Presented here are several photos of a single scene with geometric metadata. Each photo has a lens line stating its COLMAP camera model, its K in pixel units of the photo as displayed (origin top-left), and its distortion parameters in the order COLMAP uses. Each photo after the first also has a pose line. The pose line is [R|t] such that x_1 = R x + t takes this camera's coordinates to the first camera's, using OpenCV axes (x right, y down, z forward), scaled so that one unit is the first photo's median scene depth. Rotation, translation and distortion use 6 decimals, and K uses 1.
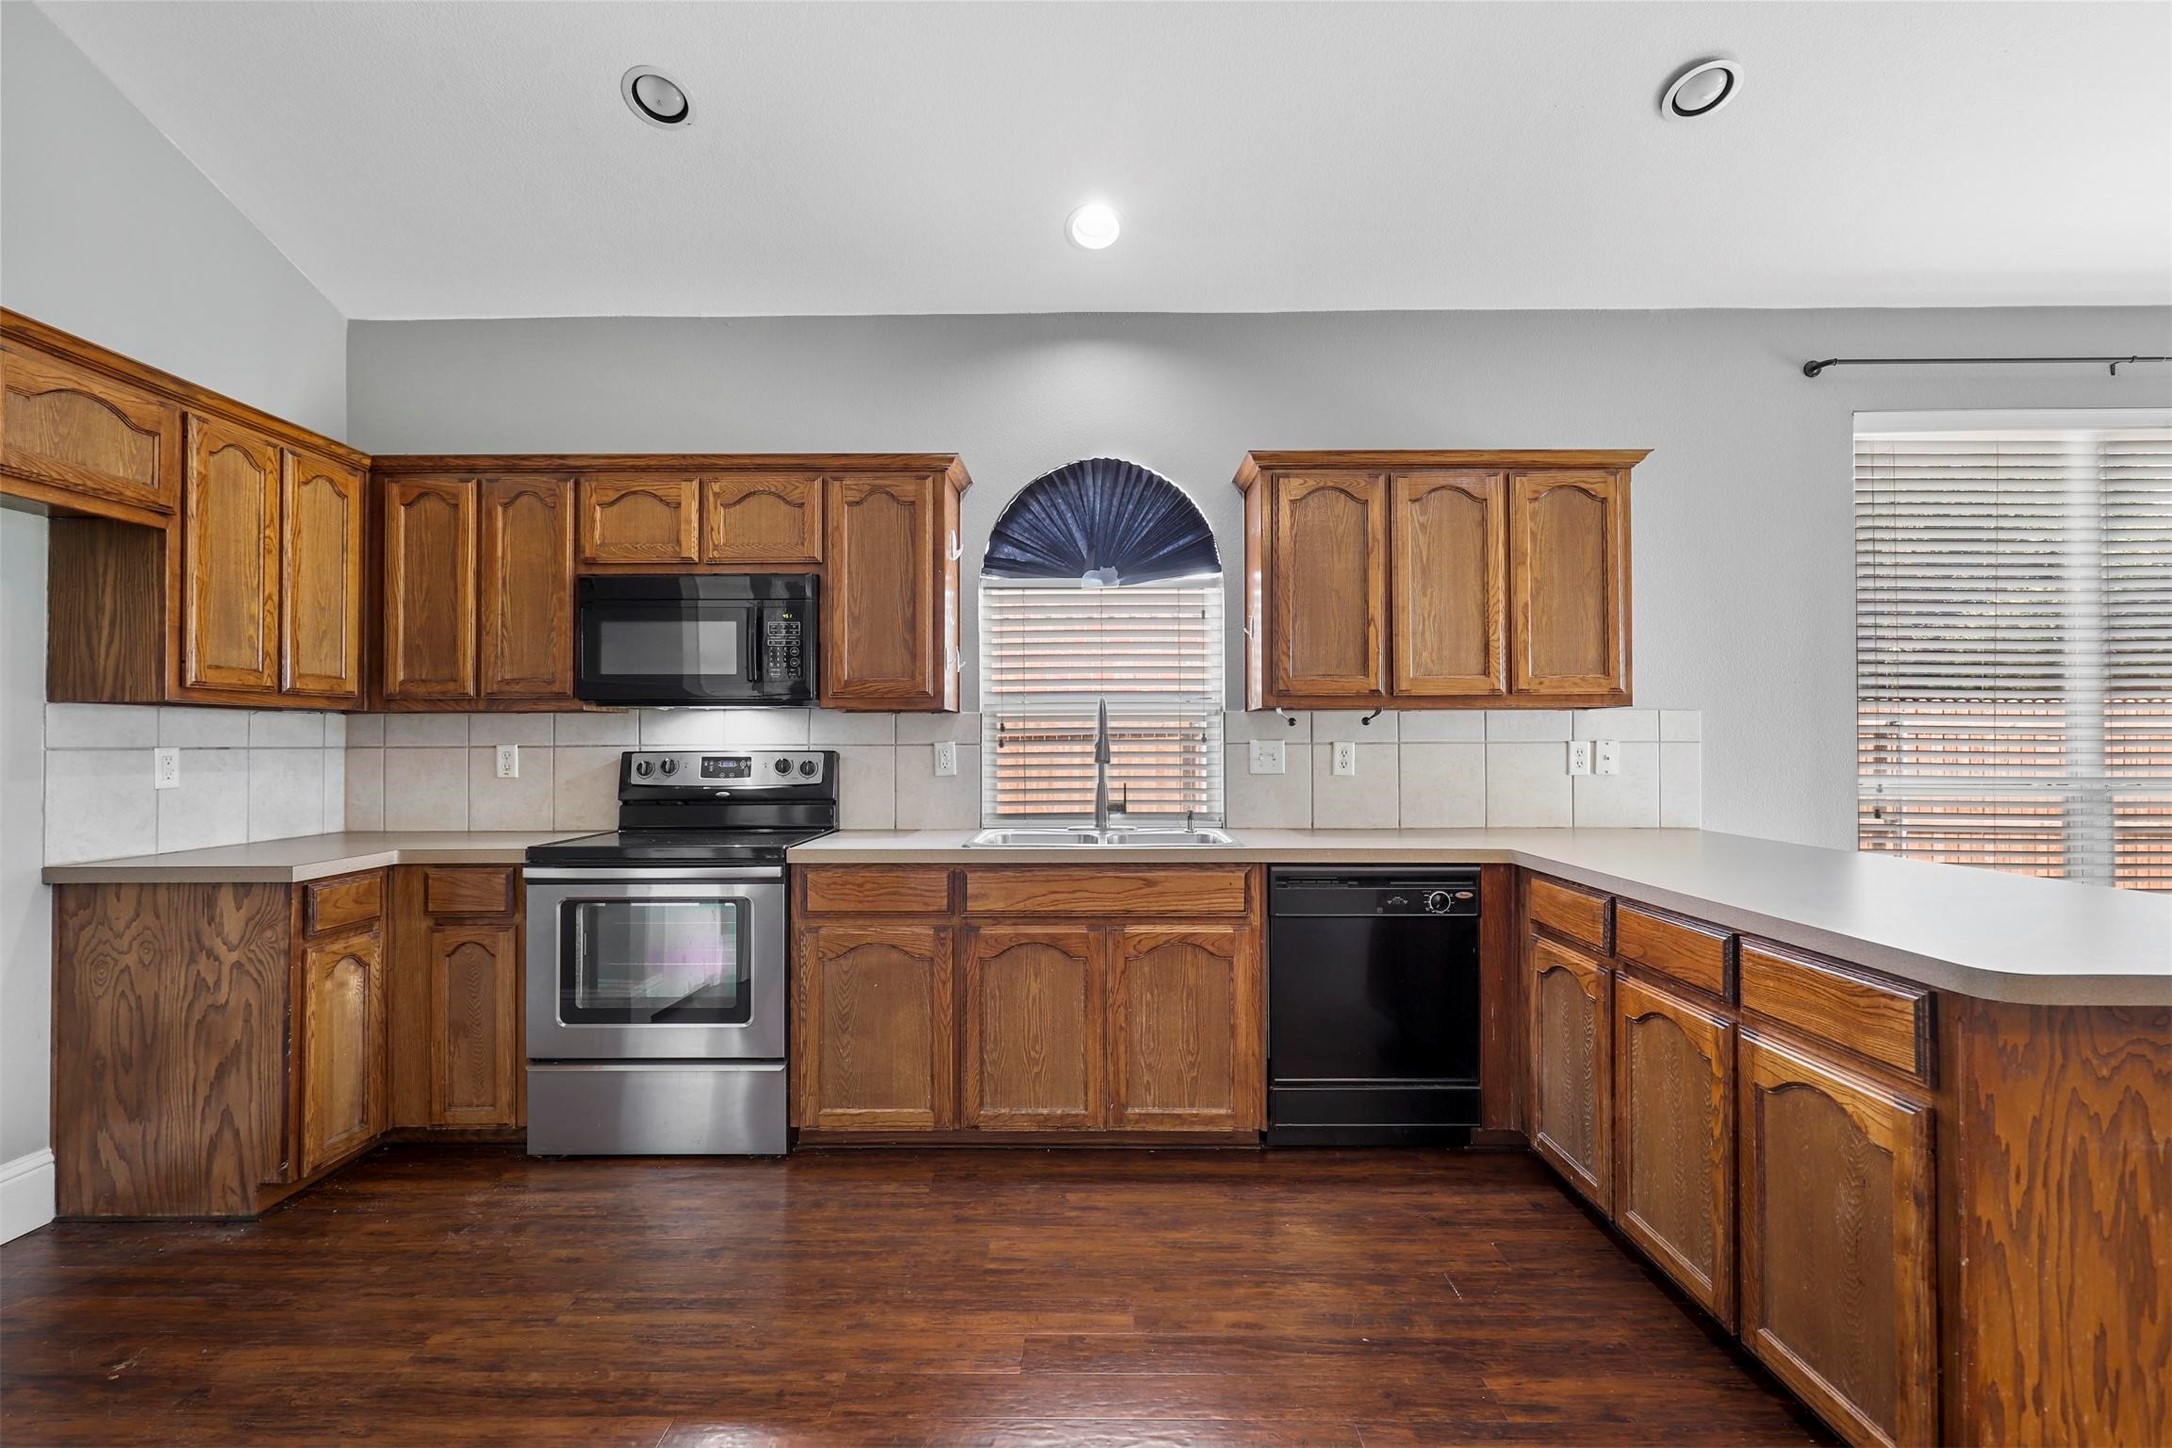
lens RADIAL K [[988.8, 0, 1084.8], [0, 988.8, 731.5], [0, 0, 1]] dist [0.000690, -0.000006]
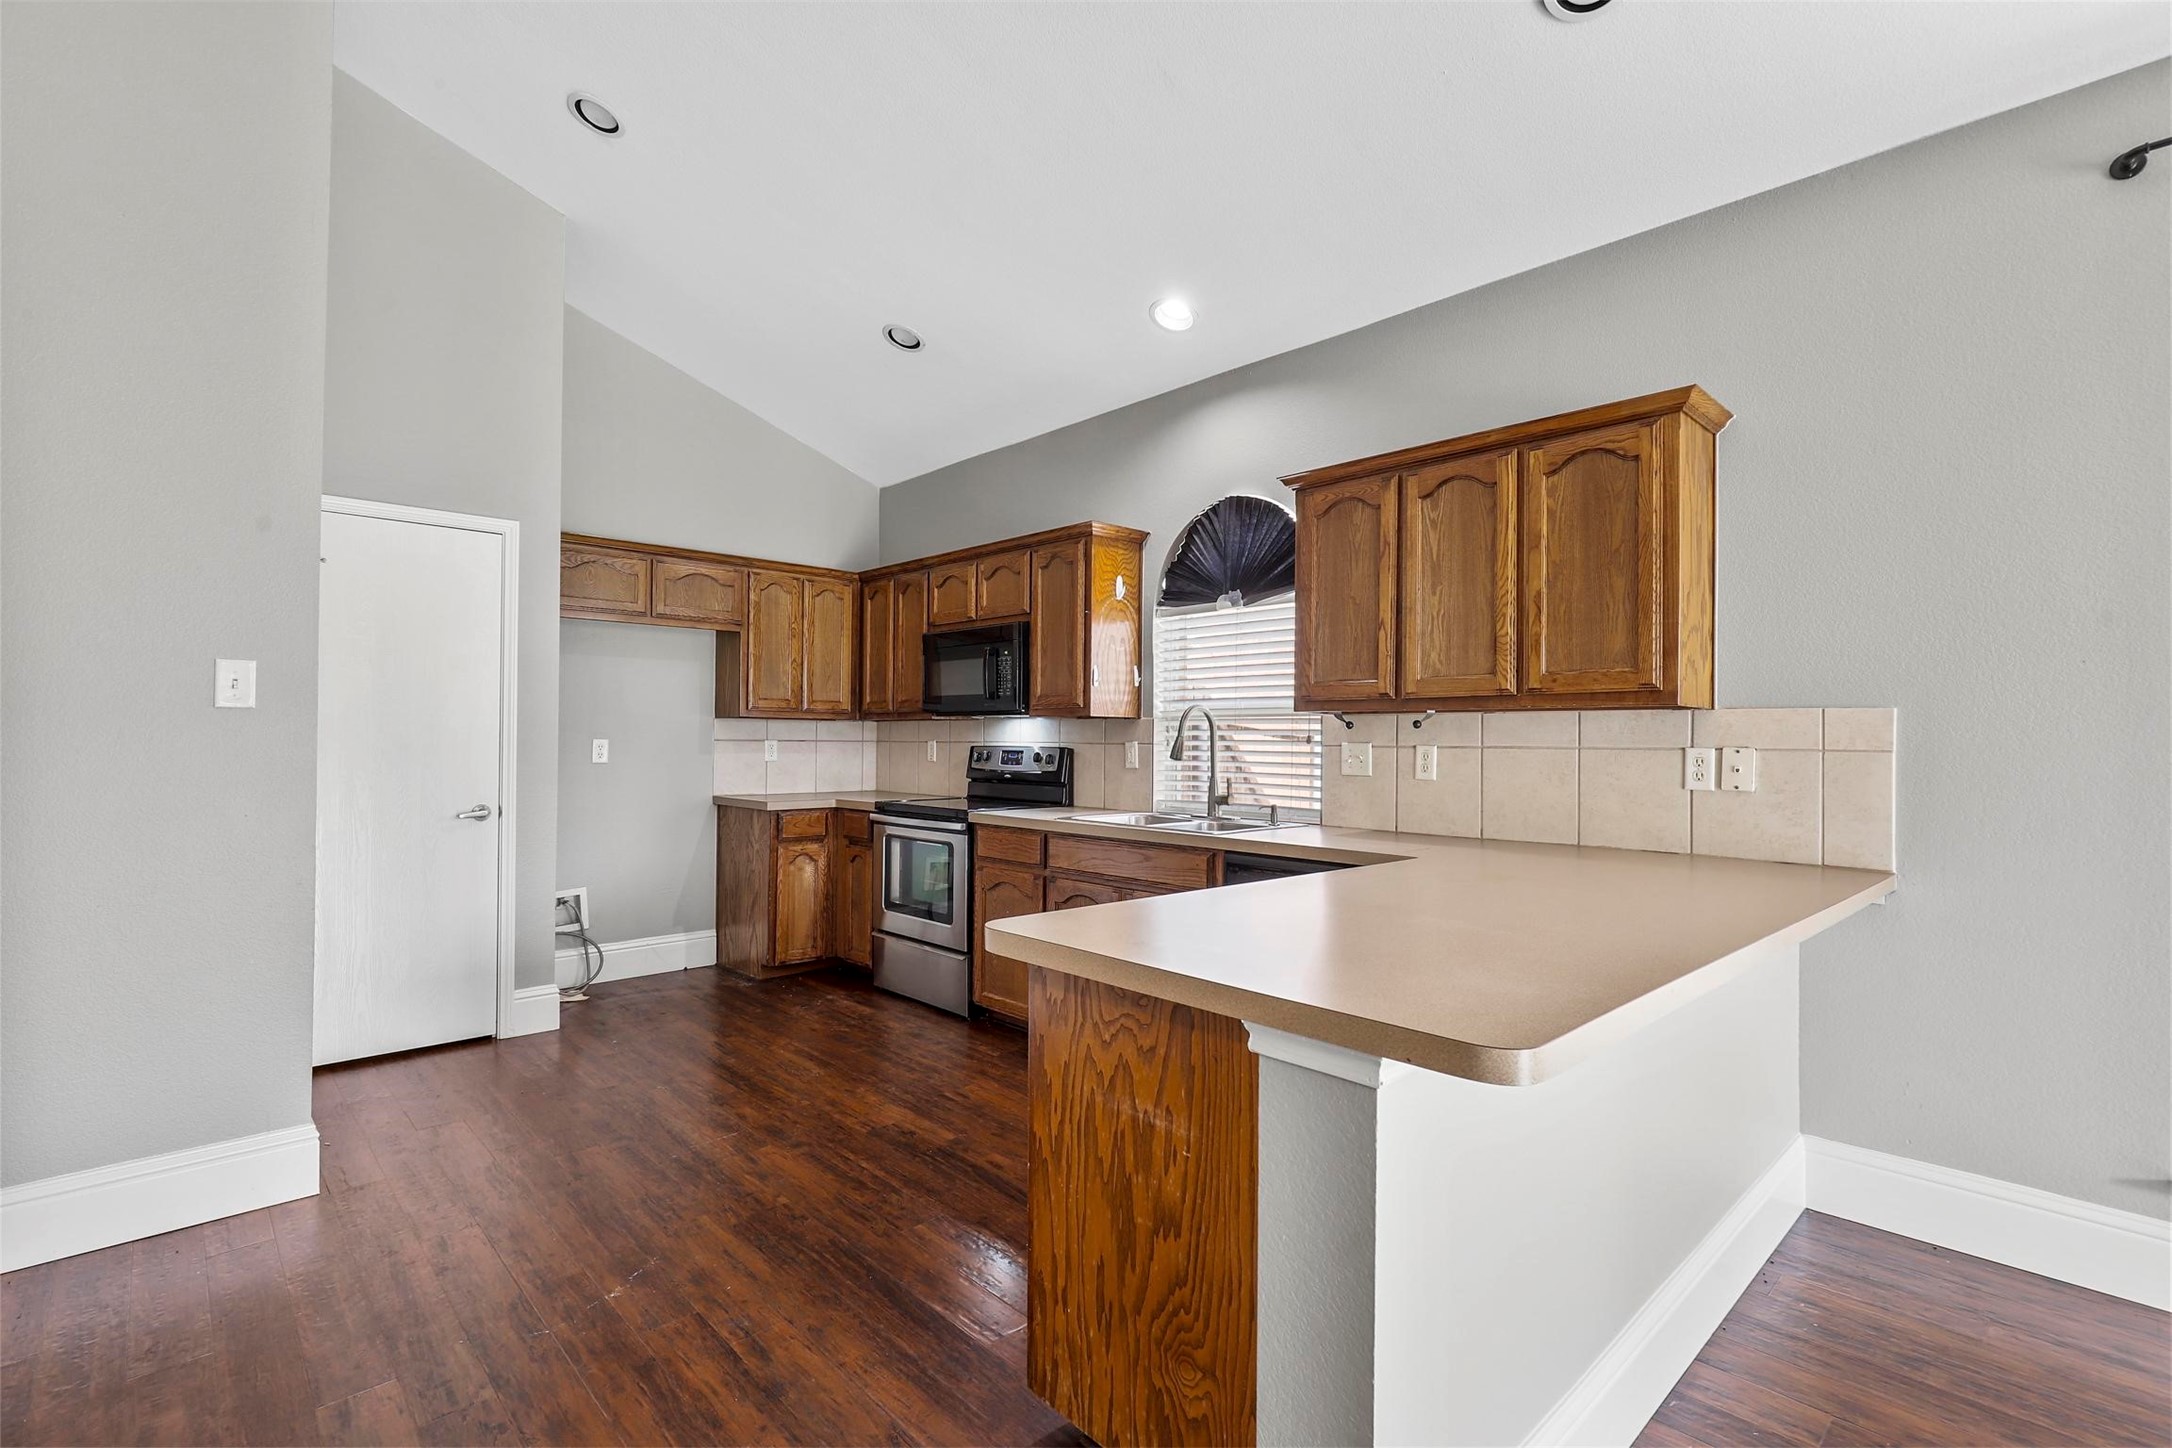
lens RADIAL K [[989.0, 0, 1080.0], [0, 989.0, 734.2], [0, 0, 1]] dist [0.001720, -0.000229]
pose [[0.691518, 0.004094, -0.722348, 0.880184], [-0.002643, 0.999992, 0.003138, -0.003113], [0.722354, -0.000261, 0.691523, 0.093091]]
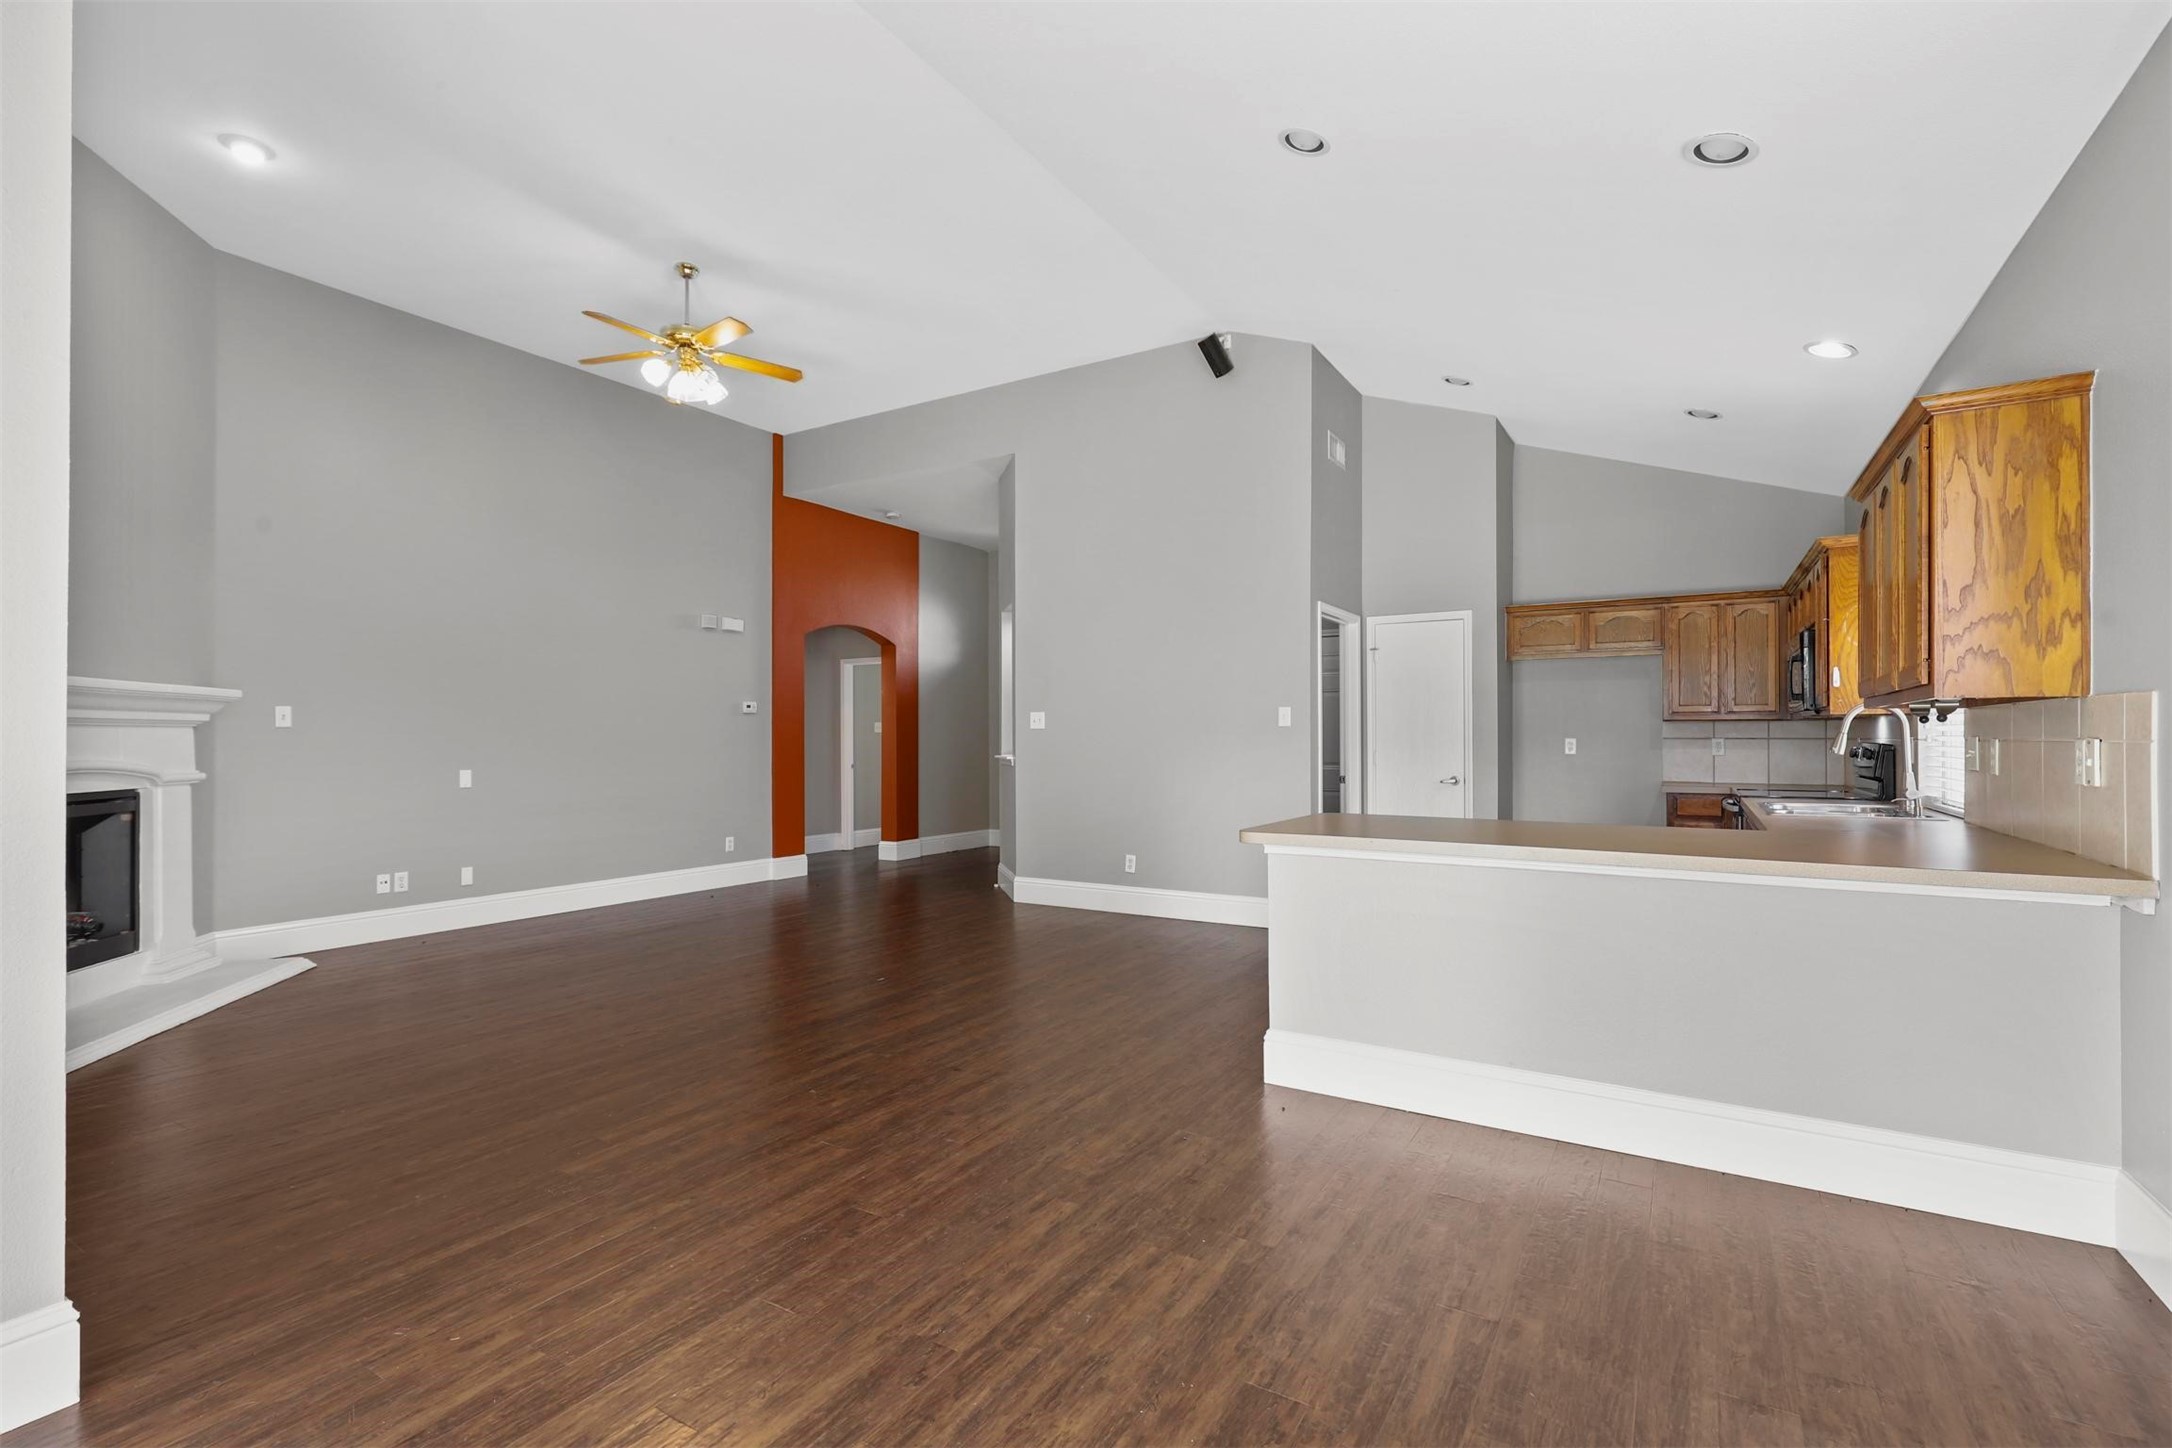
lens RADIAL K [[978.9, 0, 1081.6], [0, 978.9, 728.5], [0, 0, 1]] dist [0.001036, -0.000335]
pose [[-0.512860, -0.003433, -0.858465, 1.810398], [0.011967, 0.999866, -0.011147, 0.000907], [0.858389, -0.015990, -0.512751, 0.880751]]
